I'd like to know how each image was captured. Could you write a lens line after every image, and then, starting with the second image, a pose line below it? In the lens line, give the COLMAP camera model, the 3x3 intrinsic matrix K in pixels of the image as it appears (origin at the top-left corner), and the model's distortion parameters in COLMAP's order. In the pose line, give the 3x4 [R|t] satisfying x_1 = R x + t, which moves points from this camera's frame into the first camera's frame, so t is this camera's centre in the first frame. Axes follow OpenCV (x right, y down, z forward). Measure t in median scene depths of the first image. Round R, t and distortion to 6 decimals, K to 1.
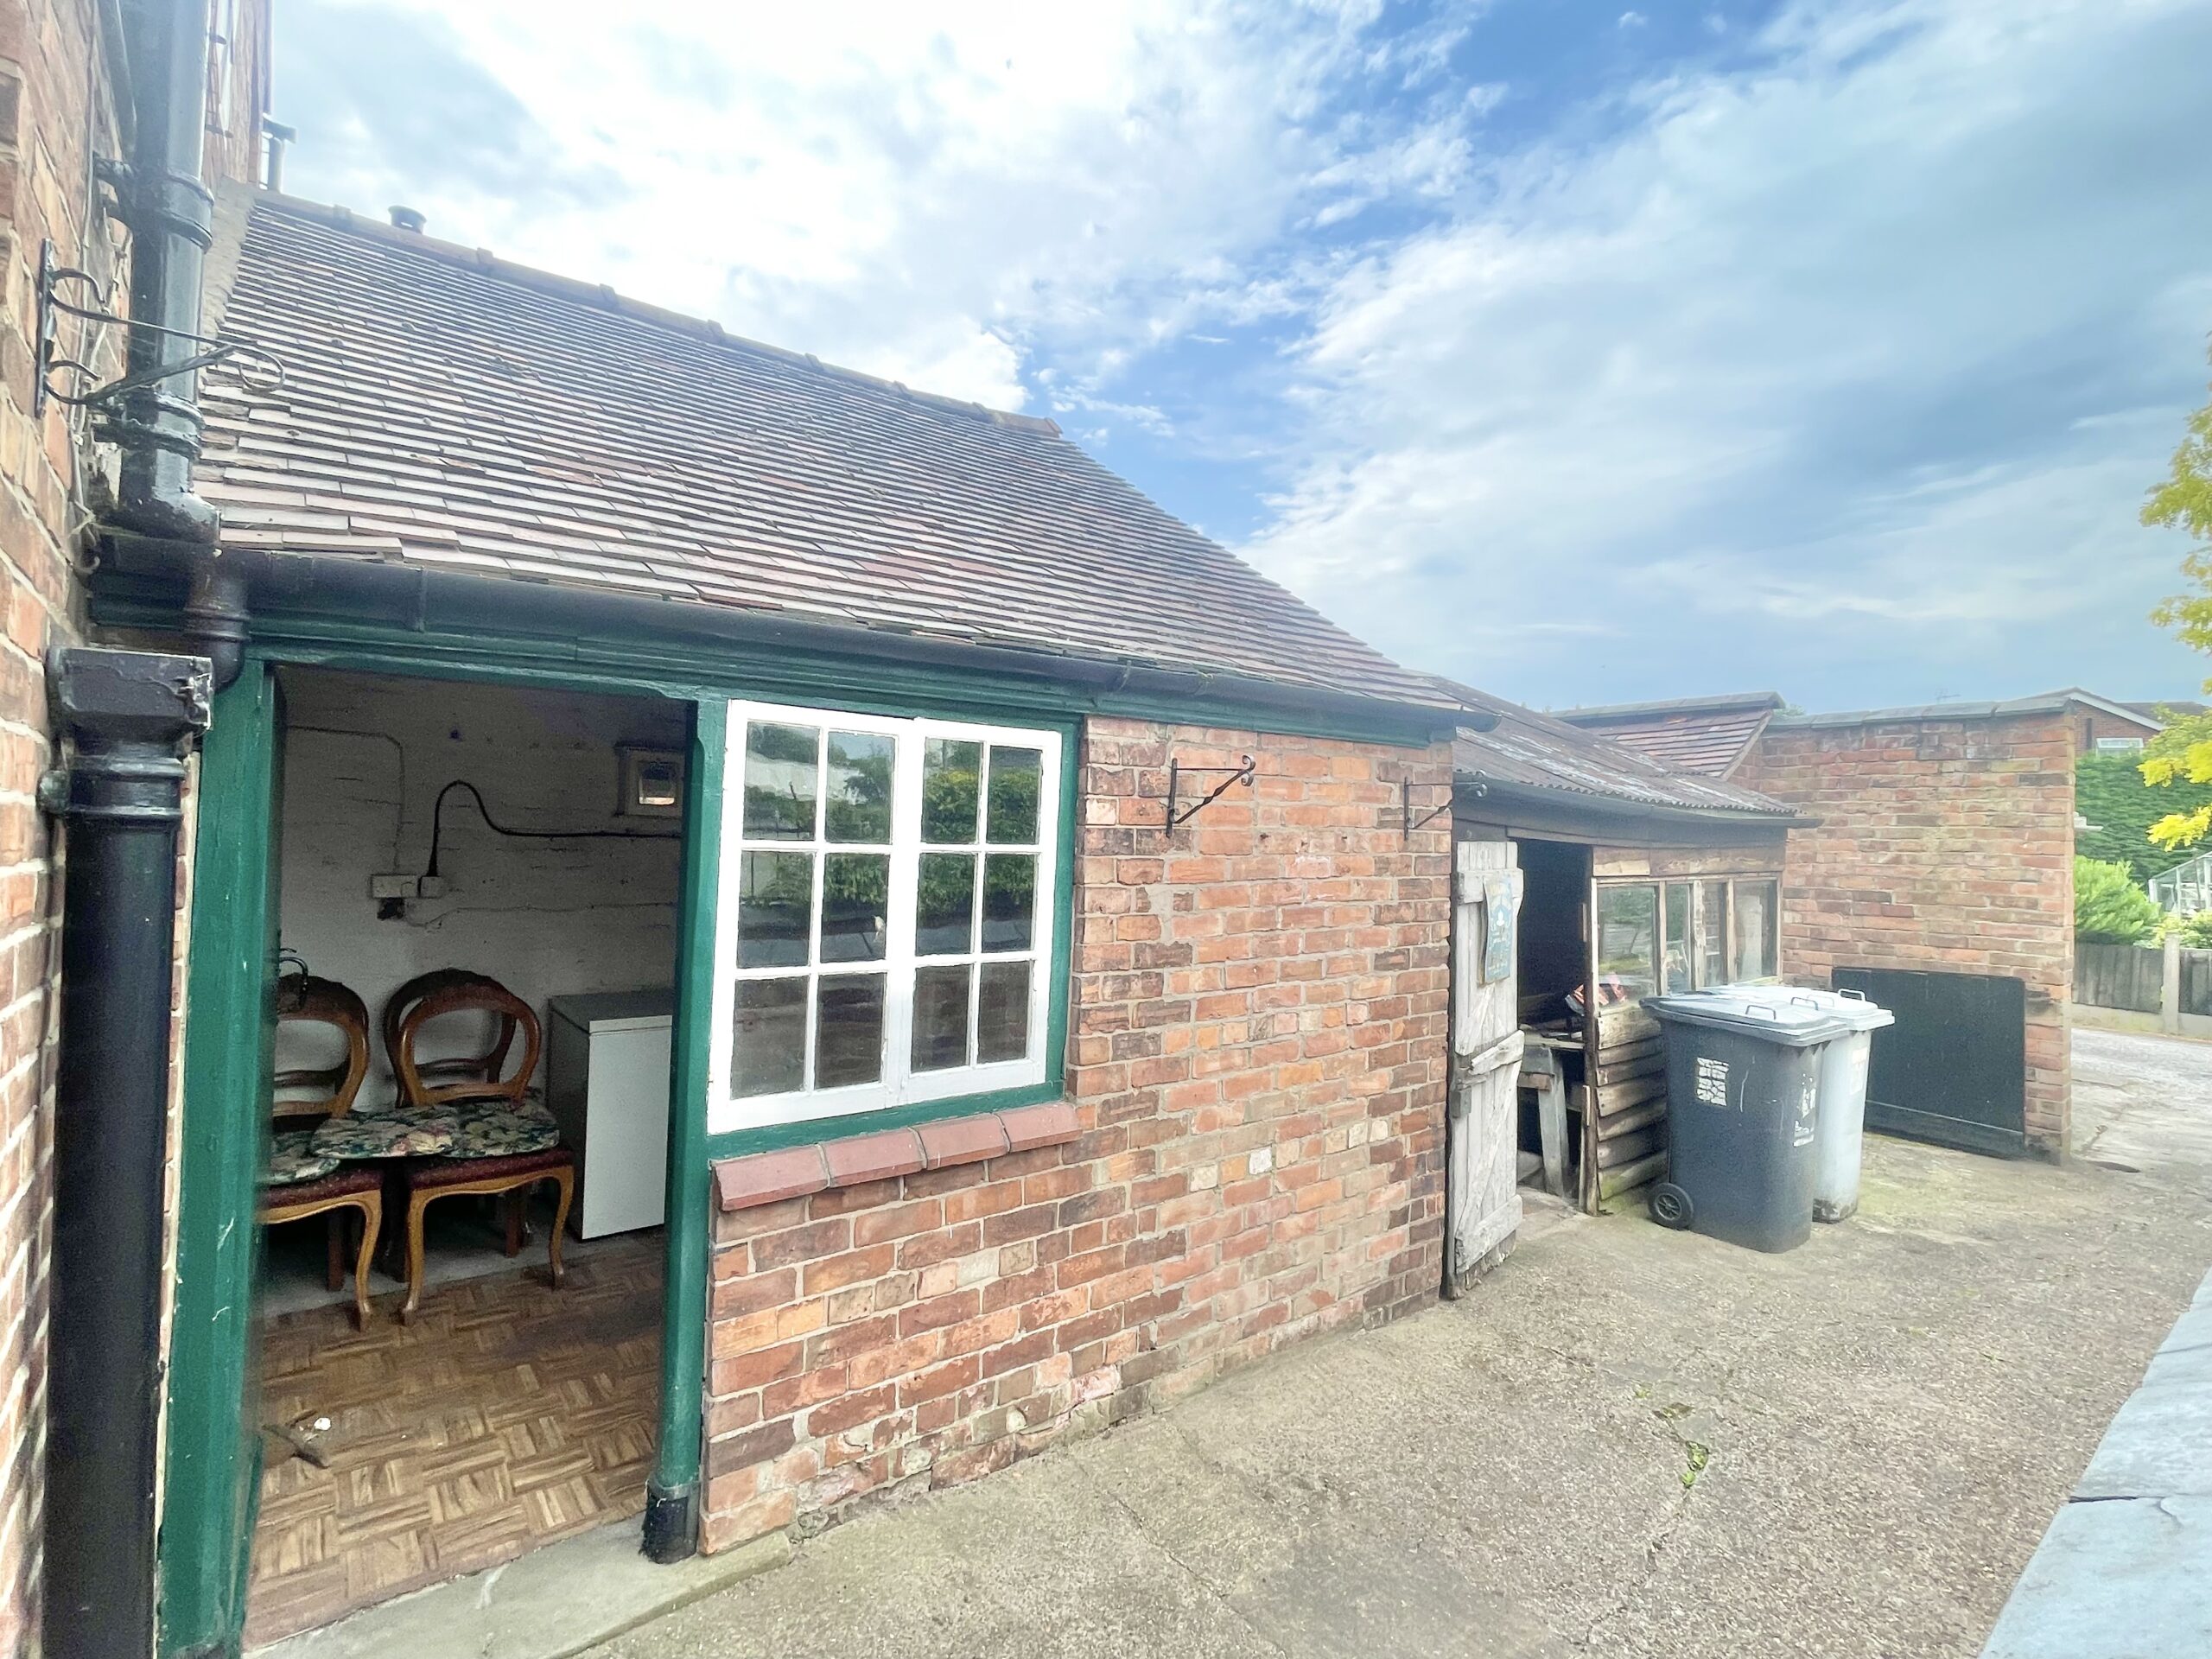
lens RADIAL K [[1060.8, 0, 1106.0], [0, 1060.8, 829.5], [0, 0, 1]] dist [0.000705, 0.000159]
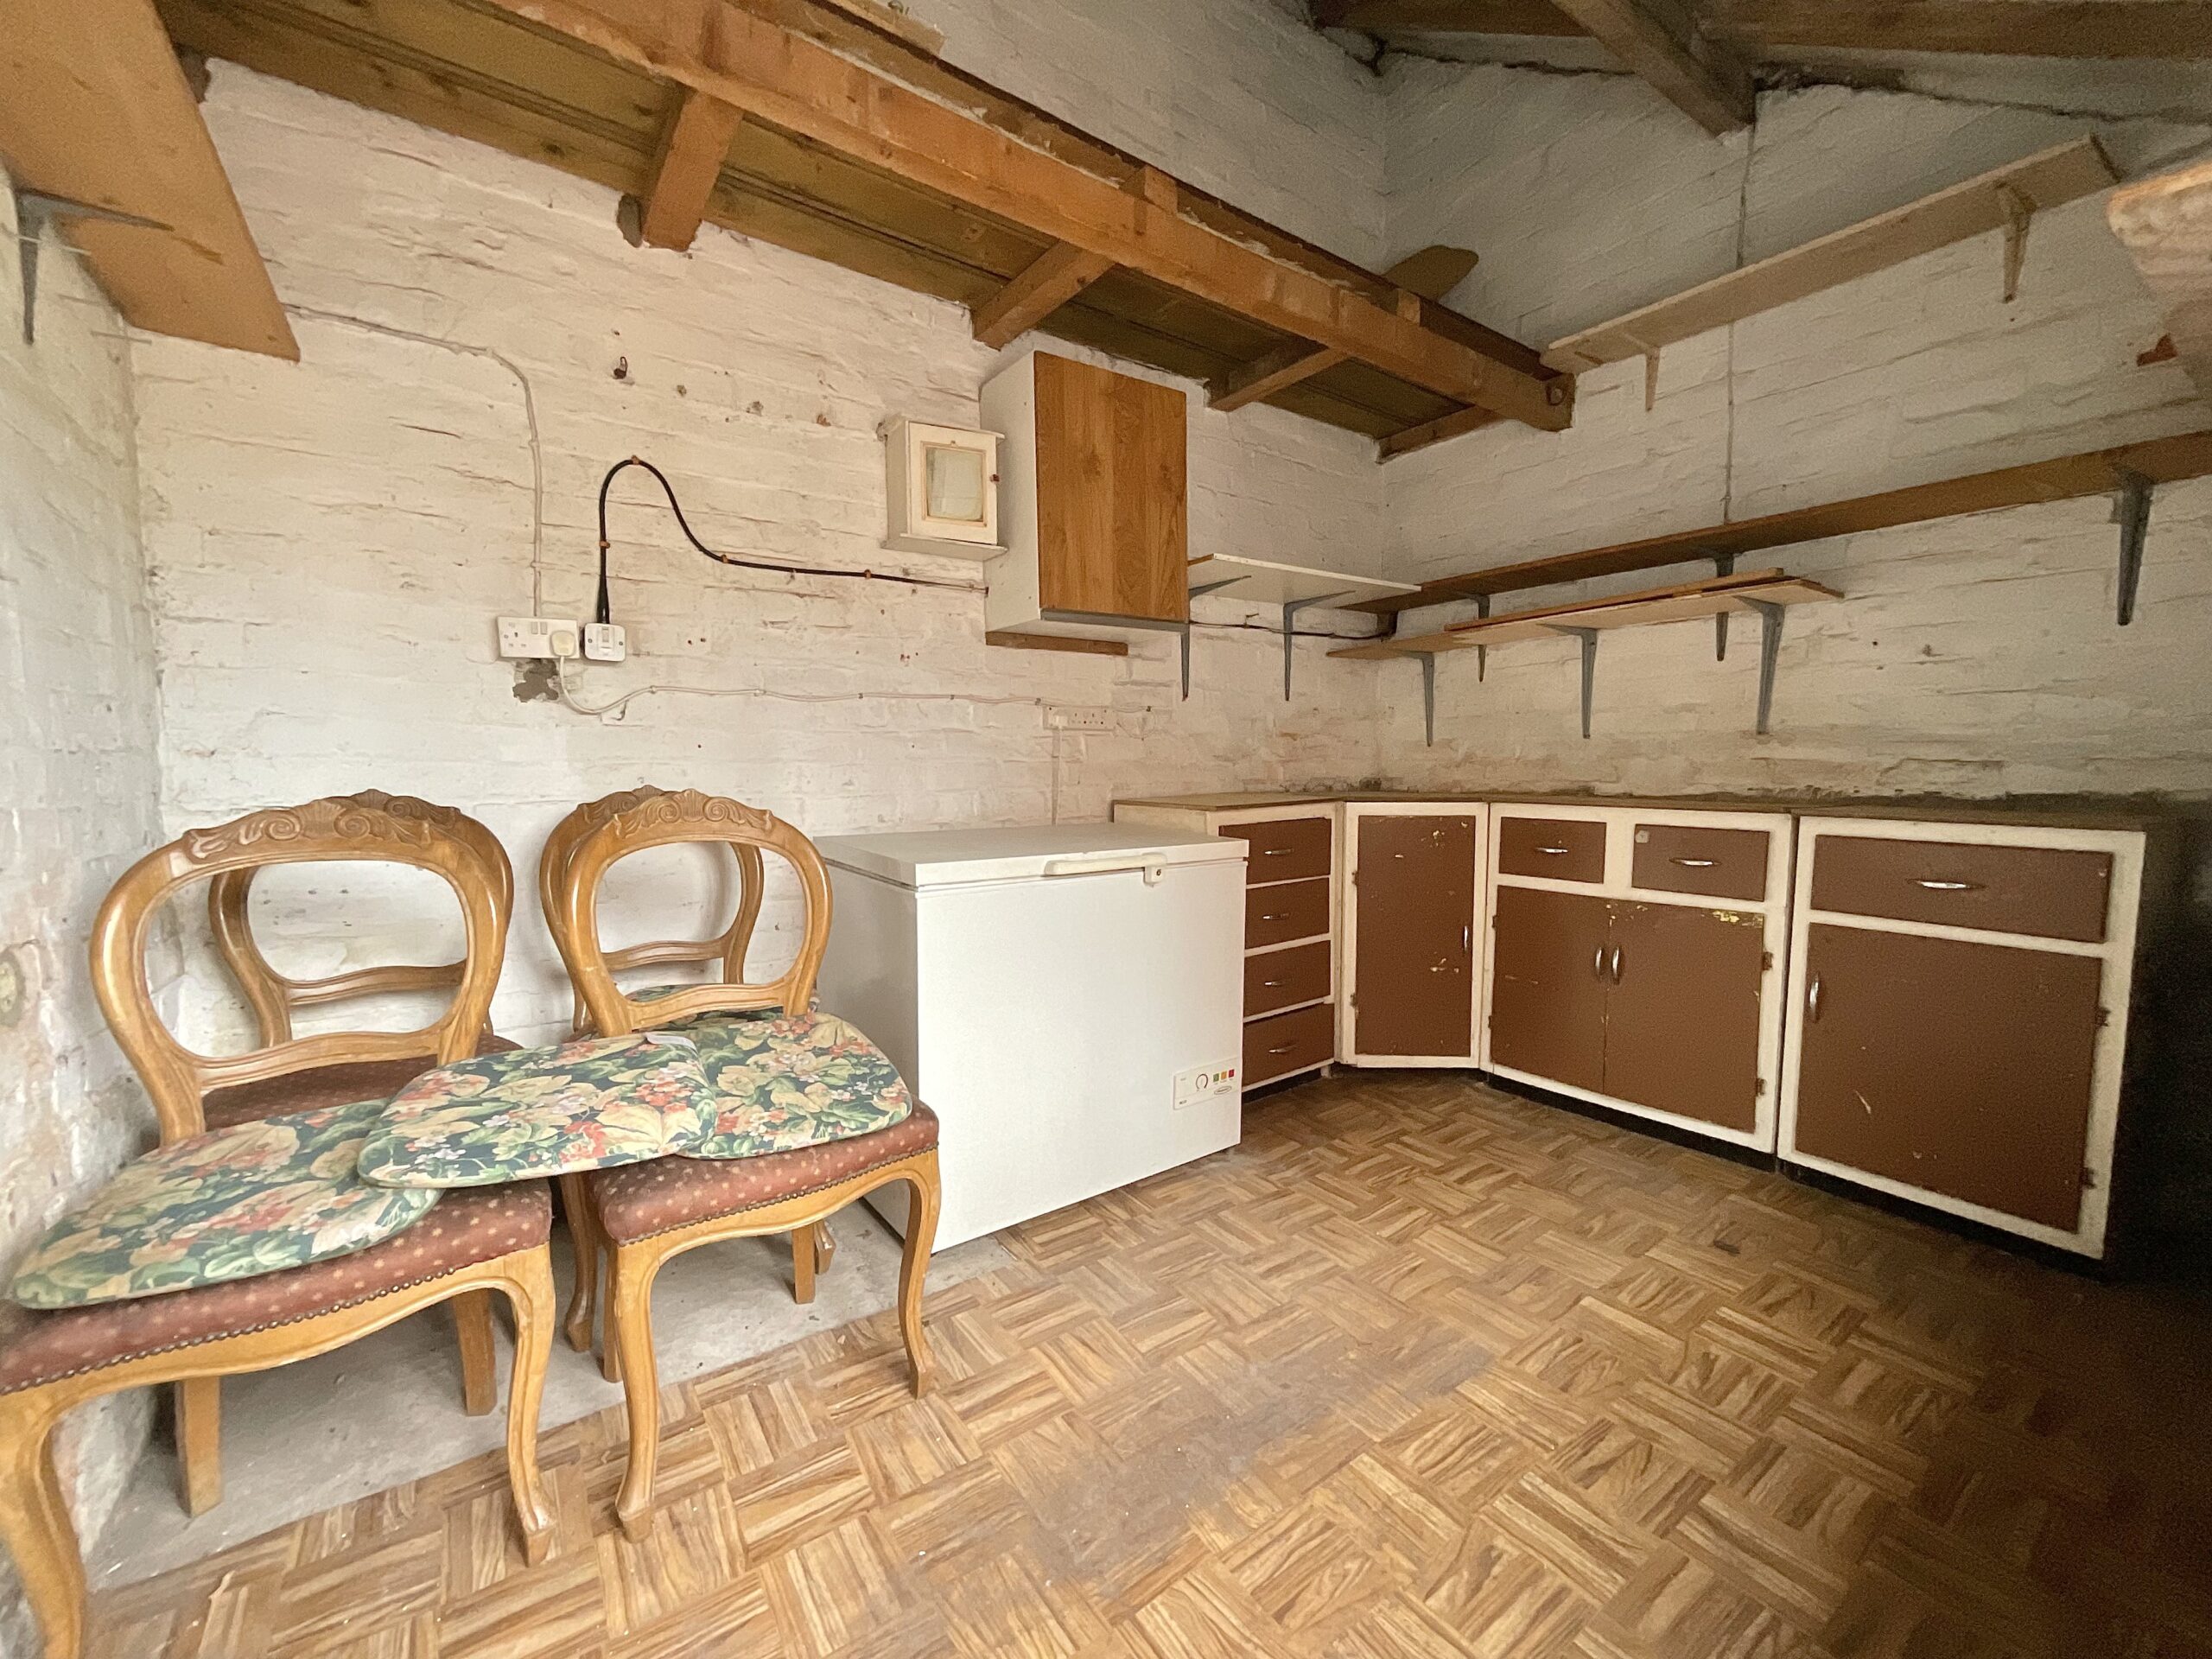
lens RADIAL K [[897.4, 0, 1106.0], [0, 897.4, 829.5], [0, 0, 1]] dist [-0.019044, 0.017883]
pose [[0.998073, -0.032152, -0.053075, -0.422594], [0.036575, 0.995744, 0.084597, 0.149154], [0.050130, -0.086375, 0.995001, 0.648478]]
